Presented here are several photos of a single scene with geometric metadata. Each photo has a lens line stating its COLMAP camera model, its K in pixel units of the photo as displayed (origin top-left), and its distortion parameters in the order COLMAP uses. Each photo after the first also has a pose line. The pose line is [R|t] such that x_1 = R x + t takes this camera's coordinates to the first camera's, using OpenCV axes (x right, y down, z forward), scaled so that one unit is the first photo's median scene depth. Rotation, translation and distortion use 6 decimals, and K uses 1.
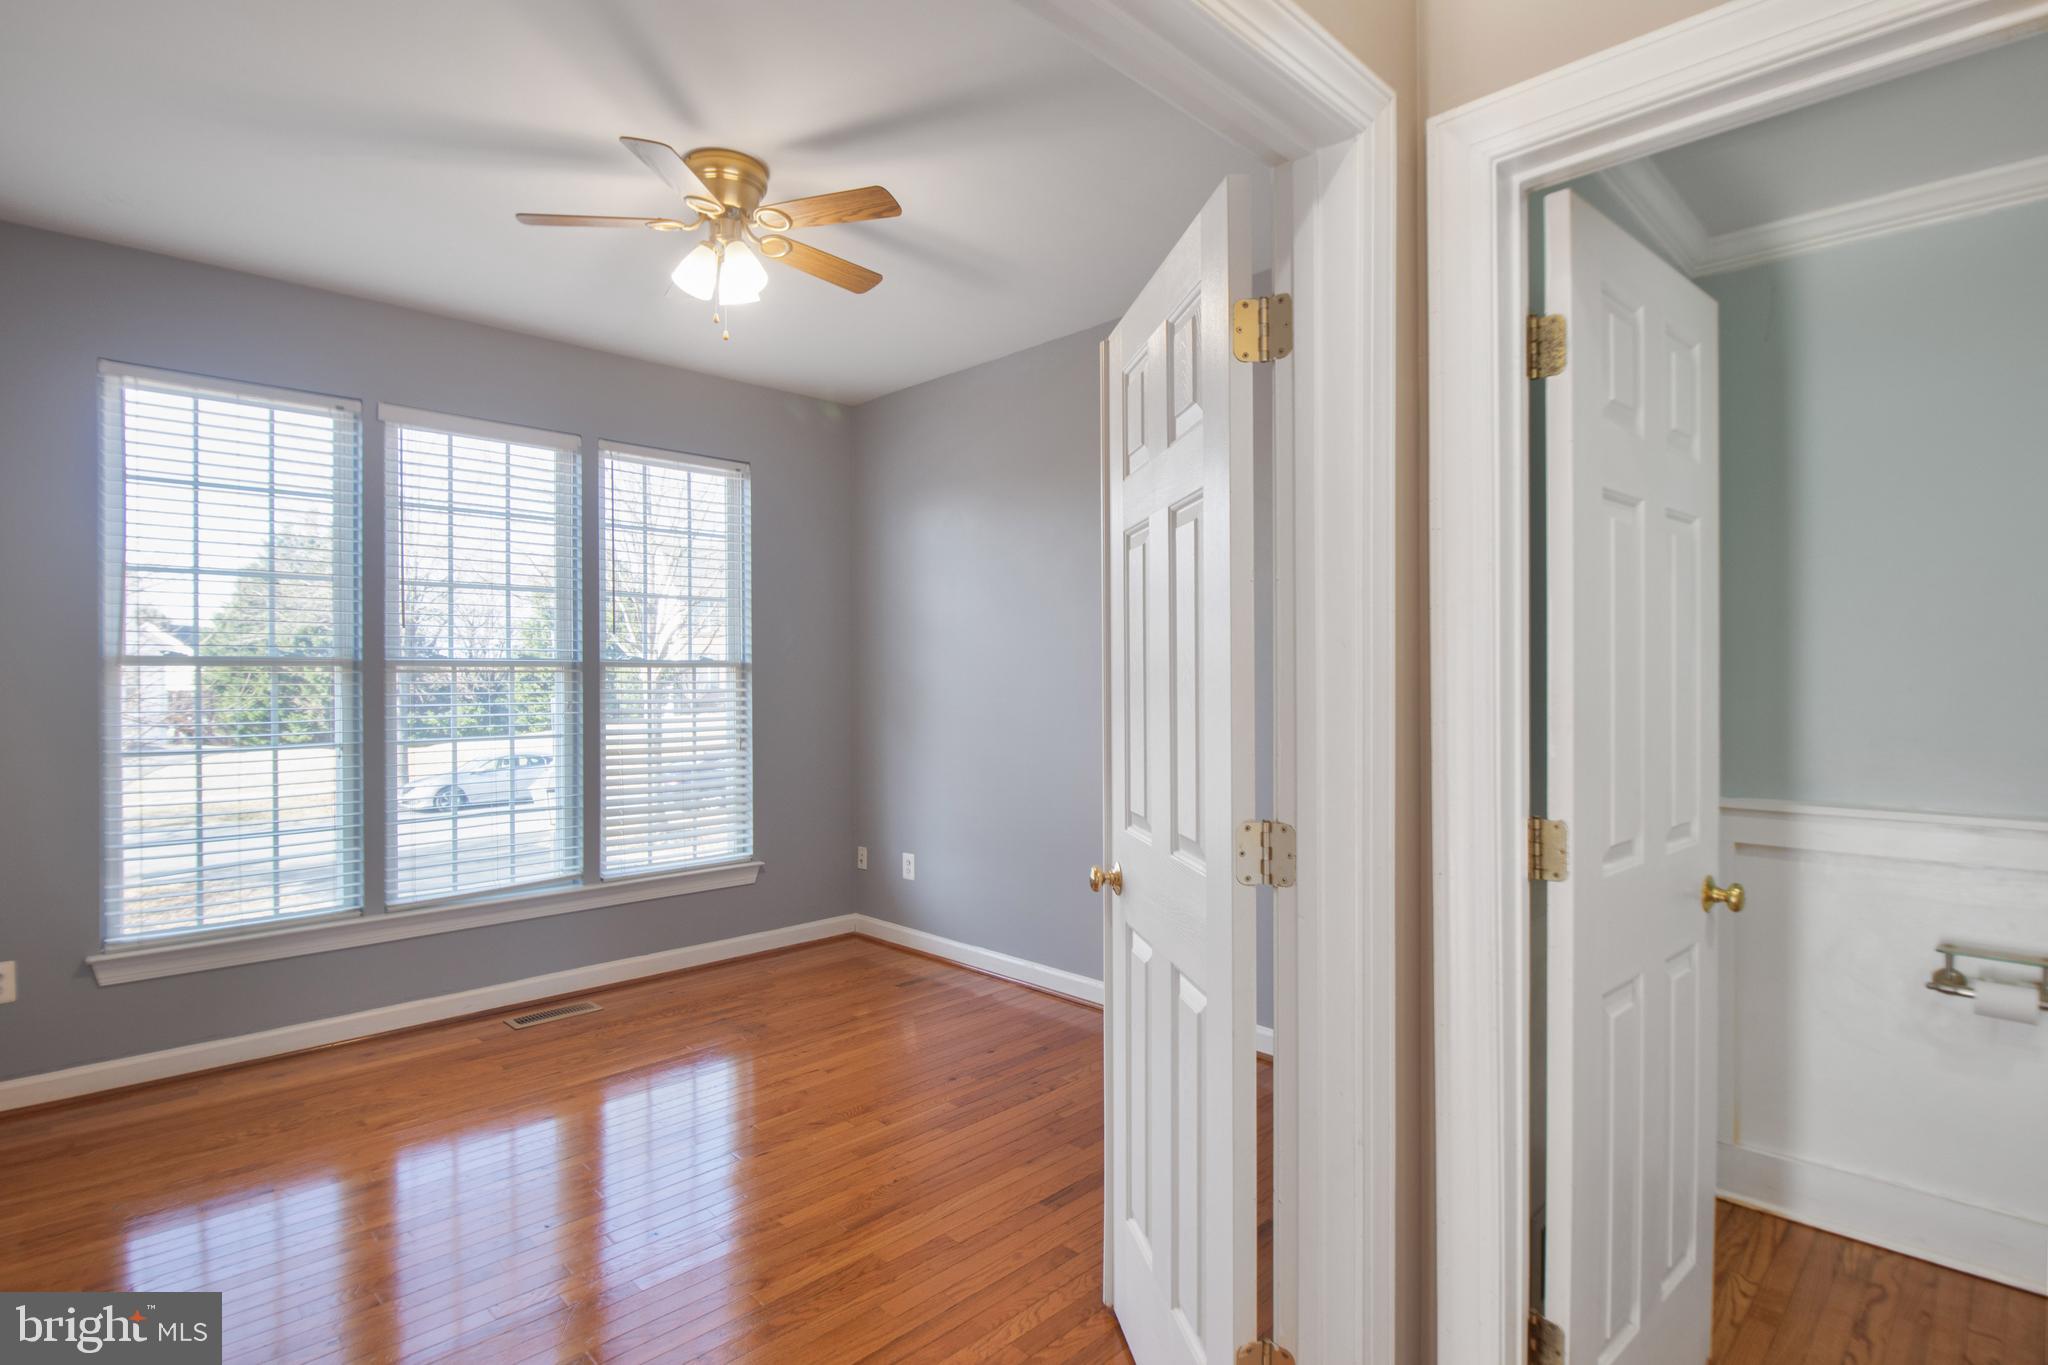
lens RADIAL K [[1026.6, 0, 1023.7], [0, 1026.6, 680.8], [0, 0, 1]] dist [0.005459, 0.000489]
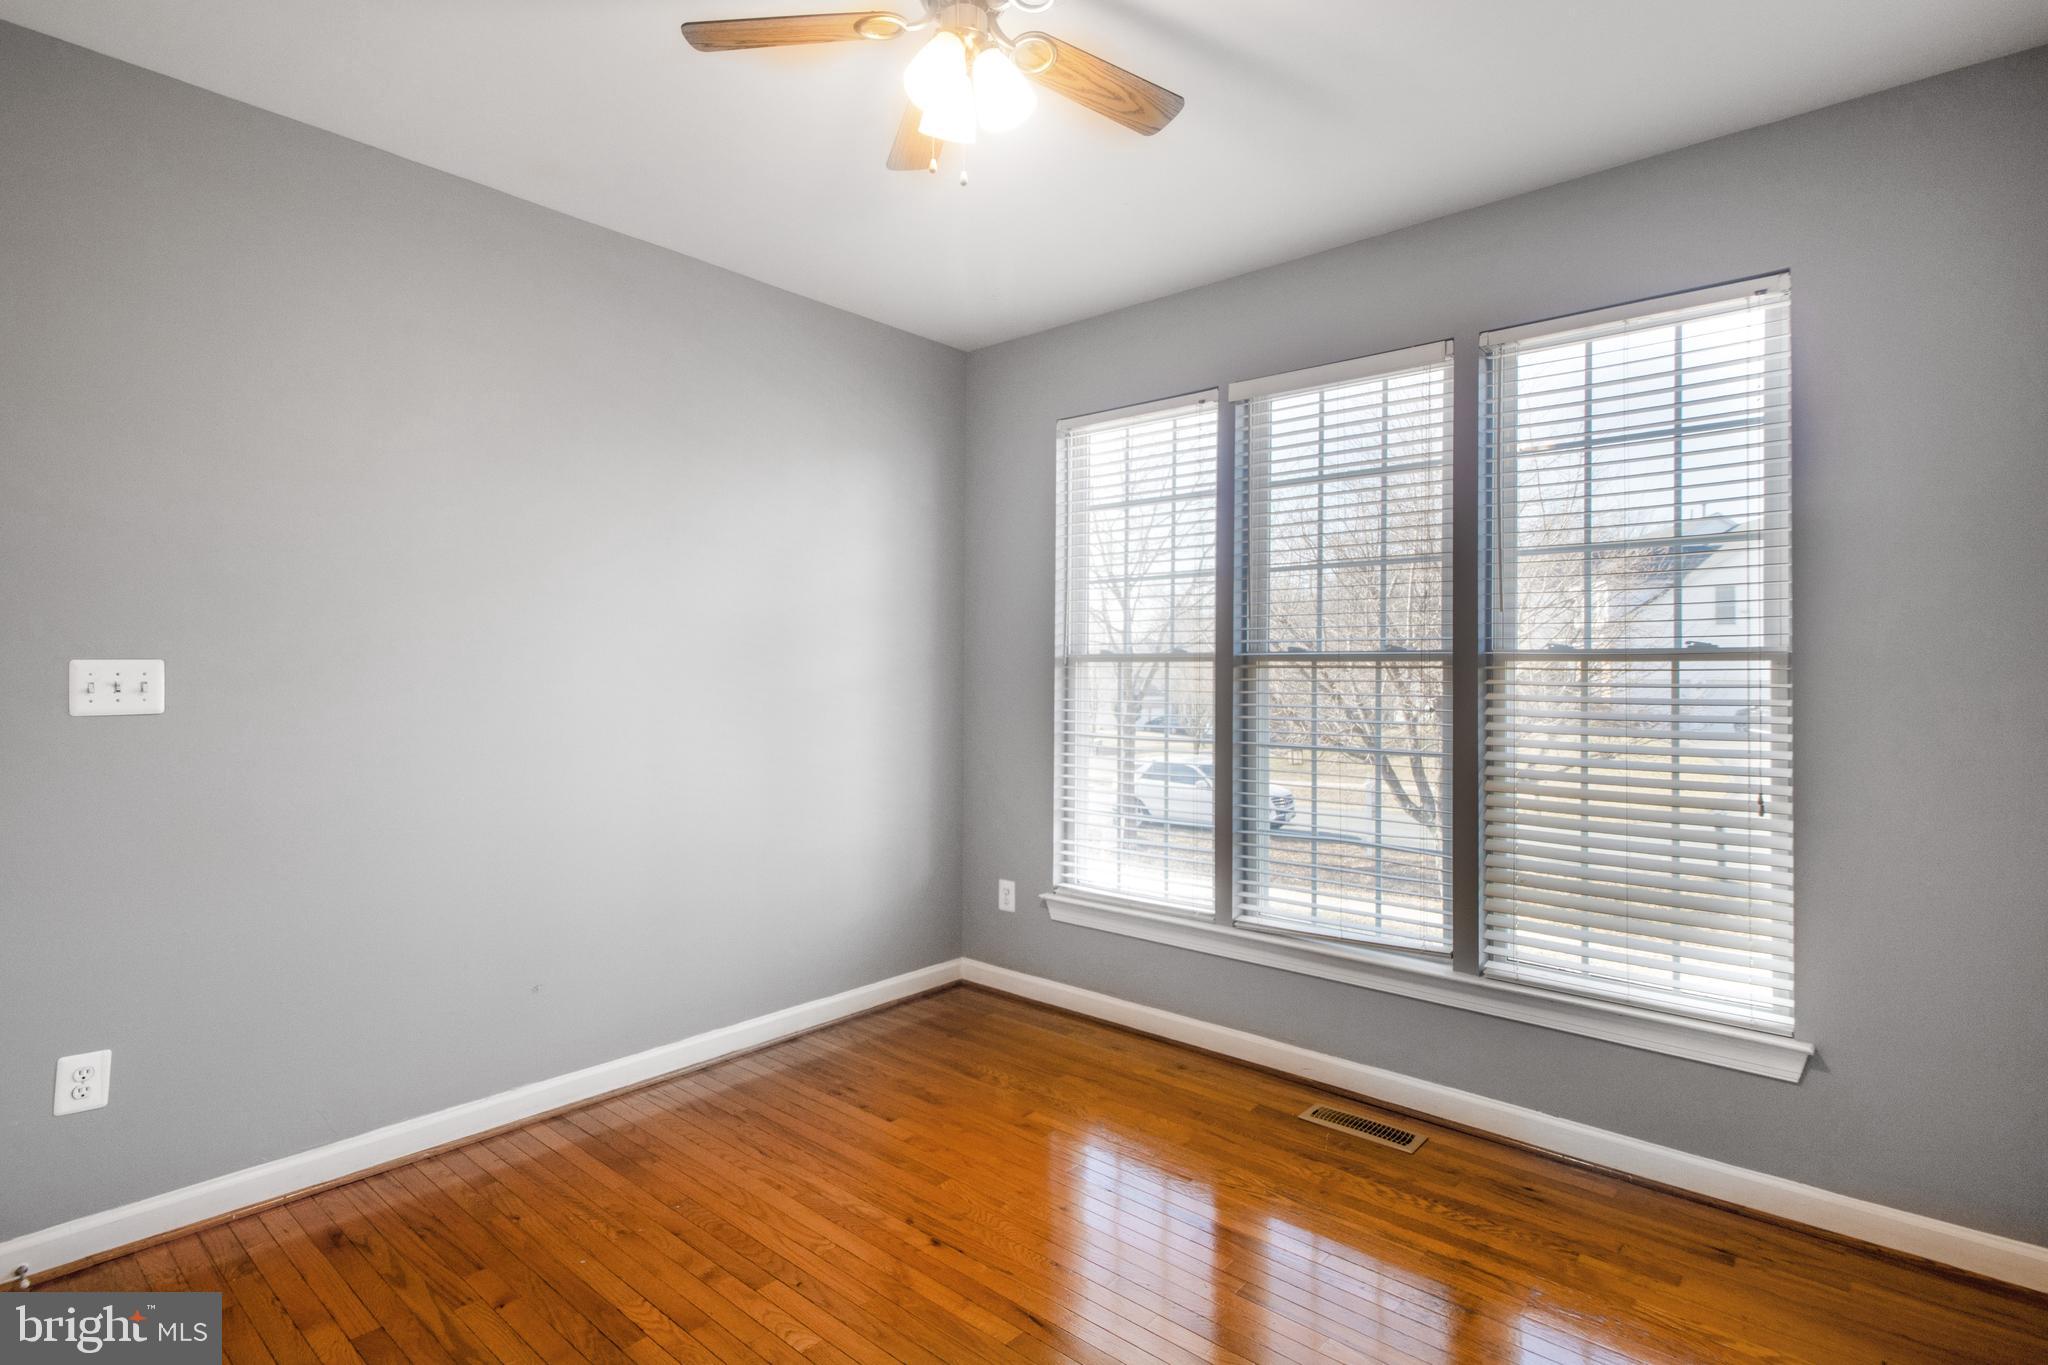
lens RADIAL K [[1026.6, 0, 1023.5], [0, 1026.6, 676.6], [0, 0, 1]] dist [0.005459, 0.000489]
pose [[0.051138, 0.010372, -0.998638, 0.276499], [-0.004988, 0.999936, 0.010130, -0.009399], [0.998679, 0.004463, 0.051186, 0.716449]]
